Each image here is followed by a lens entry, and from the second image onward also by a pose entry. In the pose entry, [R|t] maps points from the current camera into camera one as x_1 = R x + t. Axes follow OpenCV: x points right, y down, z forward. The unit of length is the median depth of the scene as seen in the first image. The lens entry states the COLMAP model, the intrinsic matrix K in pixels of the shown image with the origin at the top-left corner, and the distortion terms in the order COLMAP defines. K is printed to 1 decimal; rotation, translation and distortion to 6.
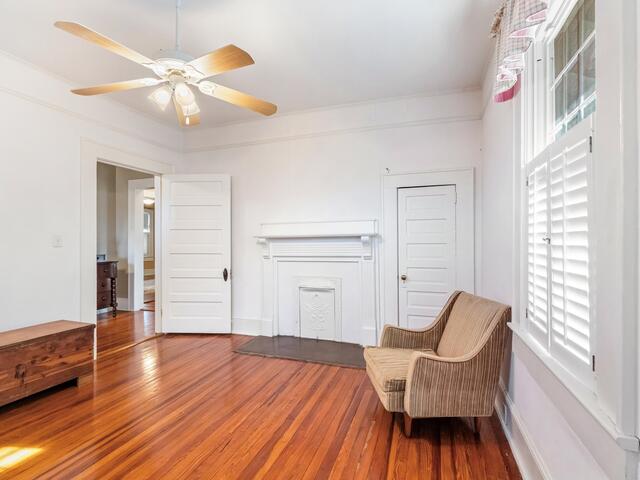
lens RADIAL K [[318.8, 0, 321.1], [0, 318.8, 243.9], [0, 0, 1]] dist [-0.003966, 0.000175]
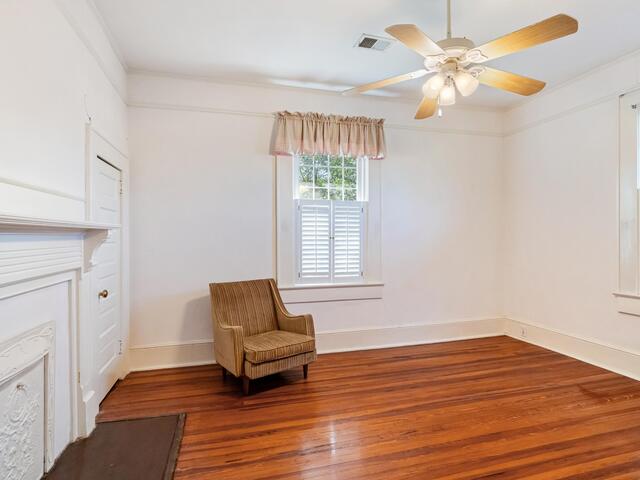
lens RADIAL K [[336.6, 0, 319.7], [0, 336.6, 238.3], [0, 0, 1]] dist [-0.003619, -0.000422]
pose [[-0.556818, -0.006673, 0.830608, -0.729664], [-0.006744, 0.999971, 0.003513, -0.016324], [-0.830607, -0.003645, -0.556847, 1.289952]]
